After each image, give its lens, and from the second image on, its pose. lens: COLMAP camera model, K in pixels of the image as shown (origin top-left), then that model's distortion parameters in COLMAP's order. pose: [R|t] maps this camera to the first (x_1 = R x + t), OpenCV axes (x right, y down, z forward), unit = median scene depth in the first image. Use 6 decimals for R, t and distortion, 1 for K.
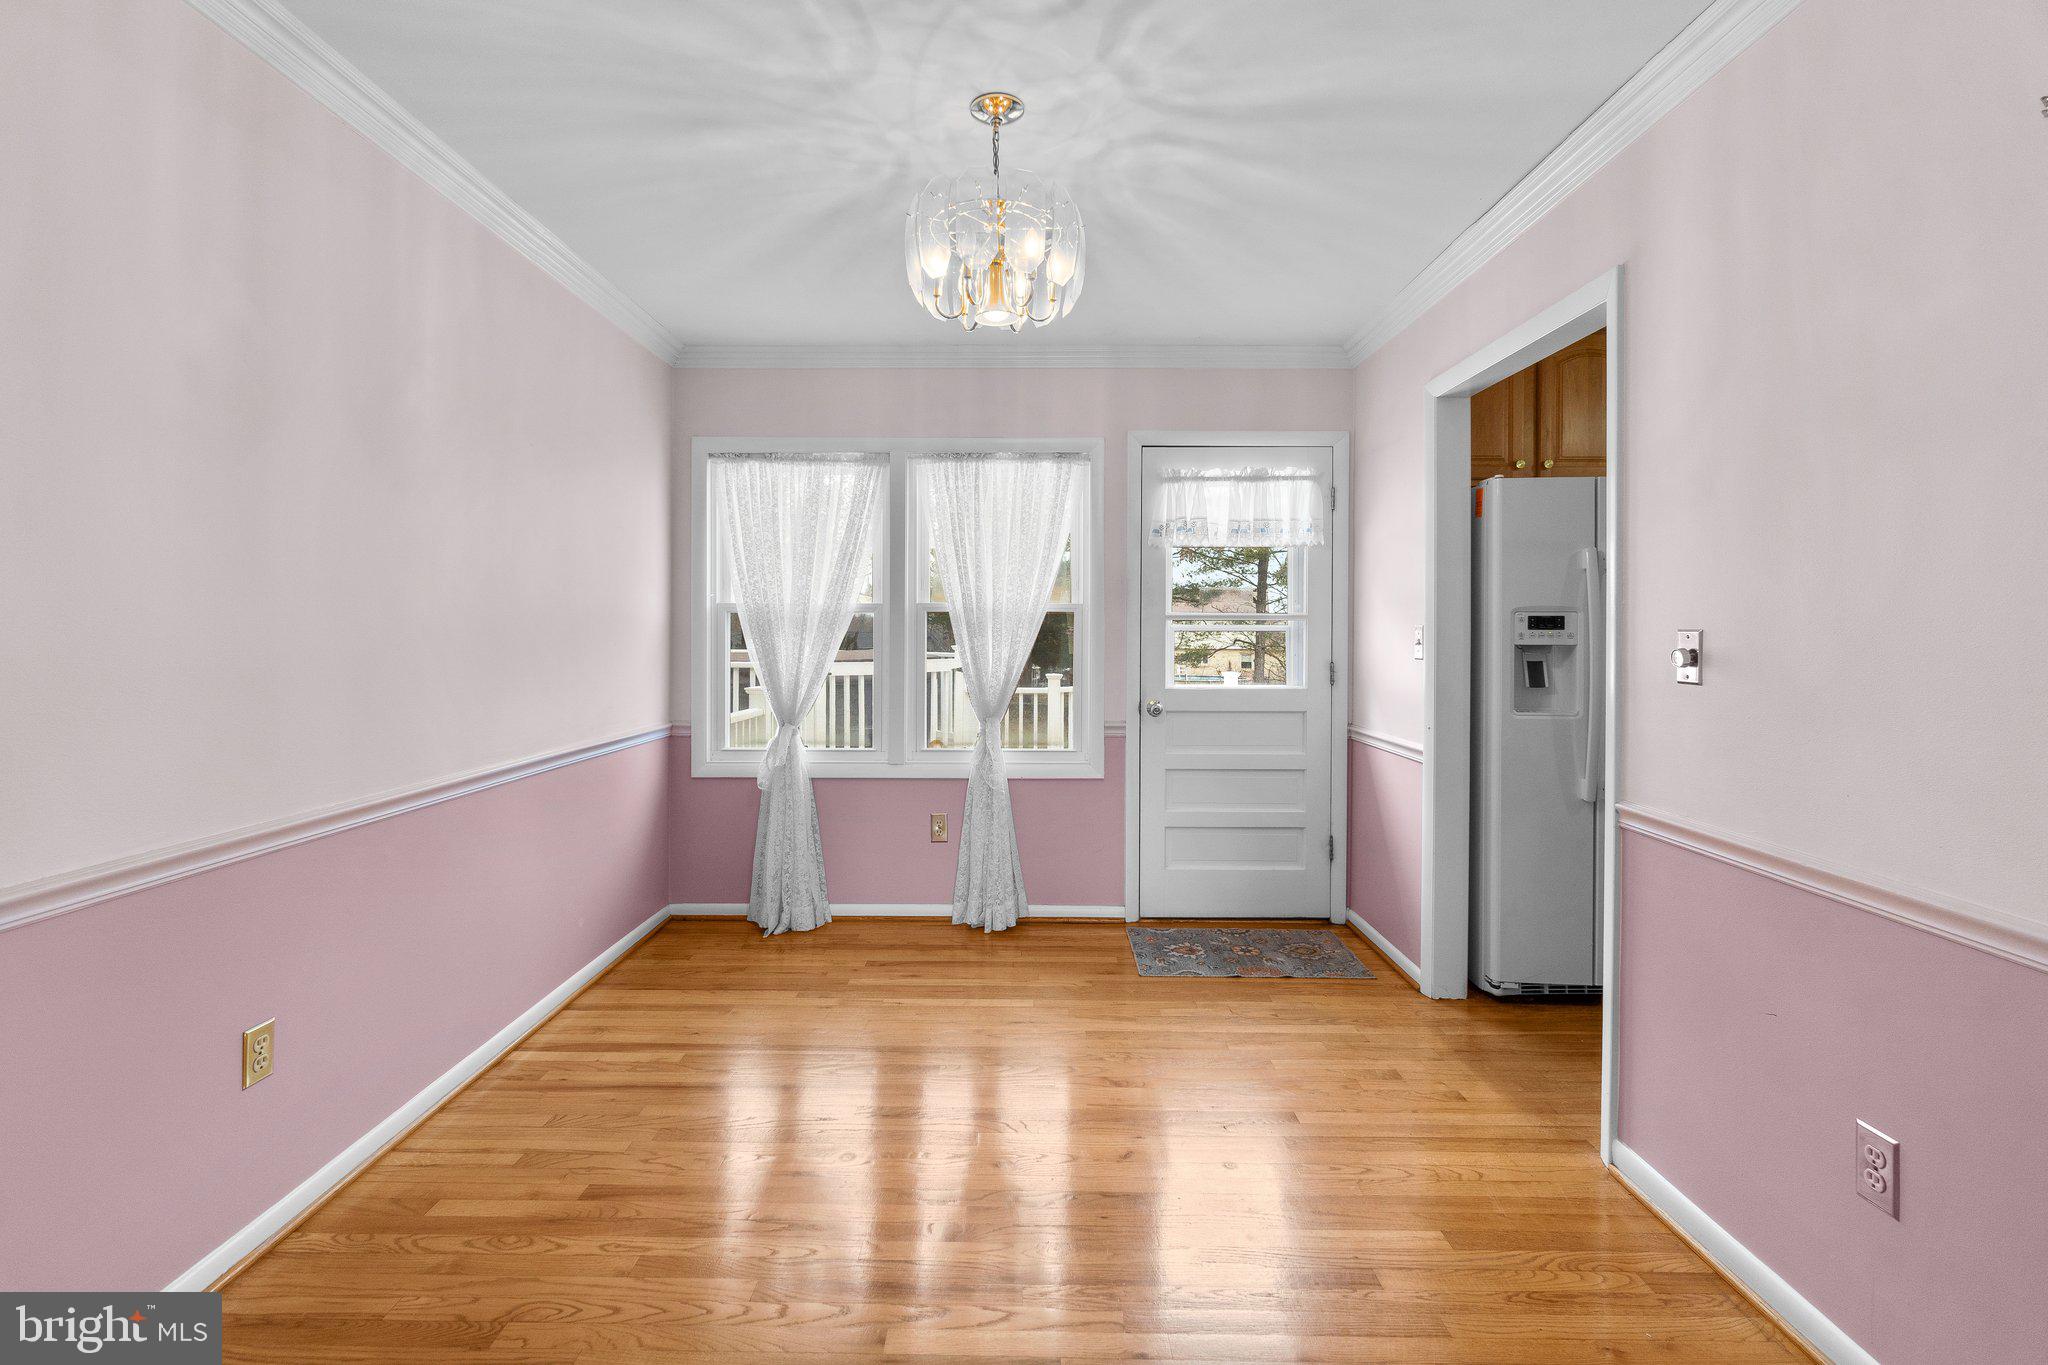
lens RADIAL K [[905.1, 0, 1017.5], [0, 905.1, 619.7], [0, 0, 1]] dist [-0.001578, -0.000102]
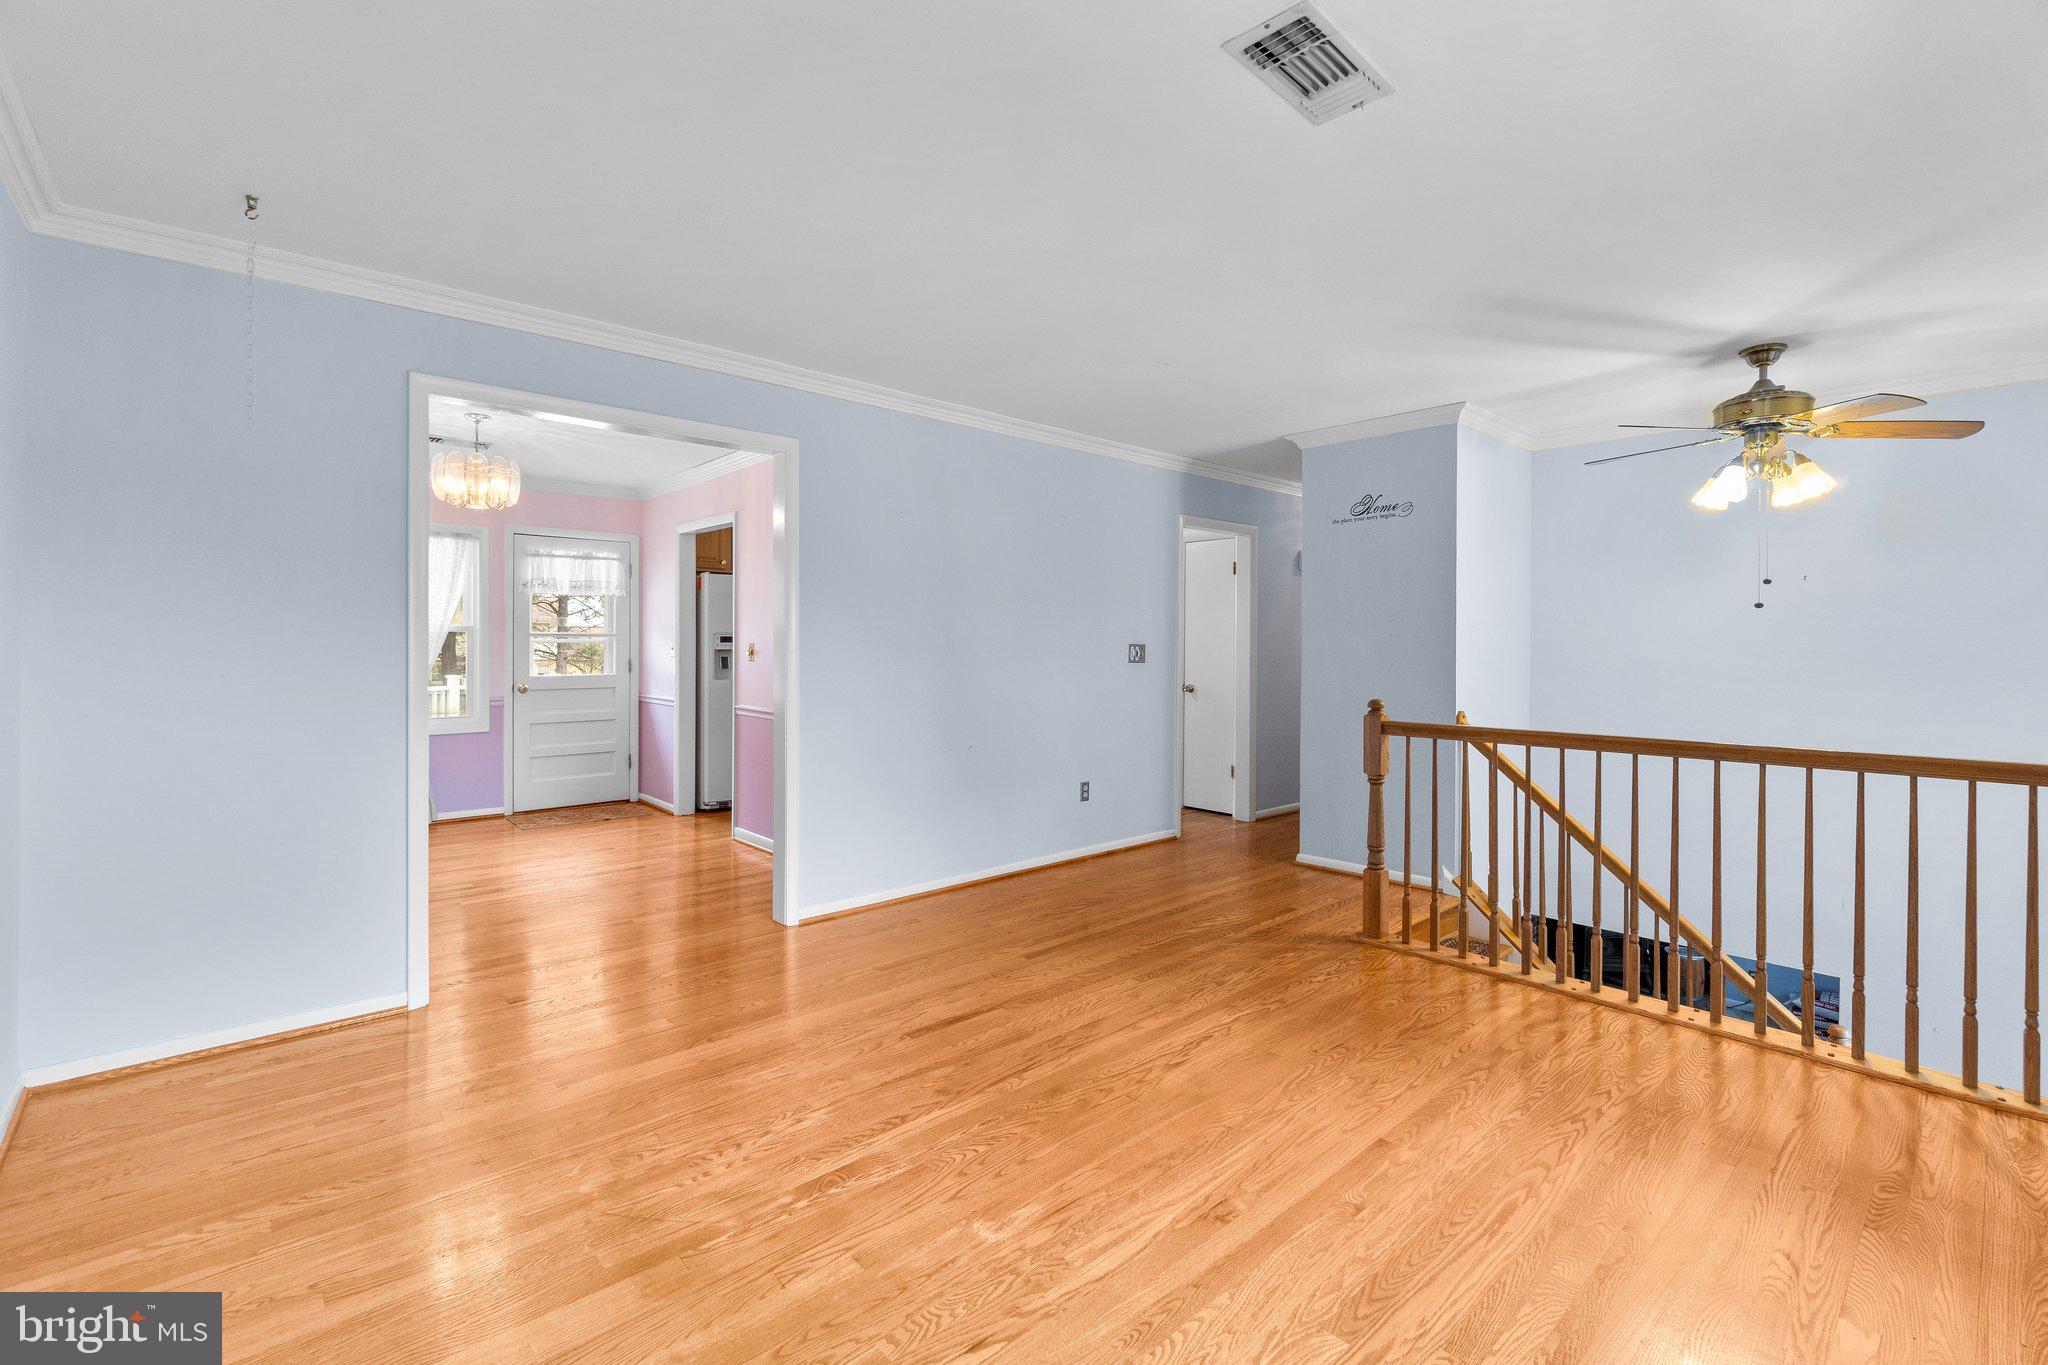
lens RADIAL K [[889.8, 0, 1018.2], [0, 889.8, 664.2], [0, 0, 1]] dist [-0.001330, 0.000330]
pose [[0.737509, -0.014783, 0.675176, -0.298049], [-0.010634, 0.999382, 0.033498, -0.013730], [-0.675254, -0.031885, 0.736896, -0.884910]]
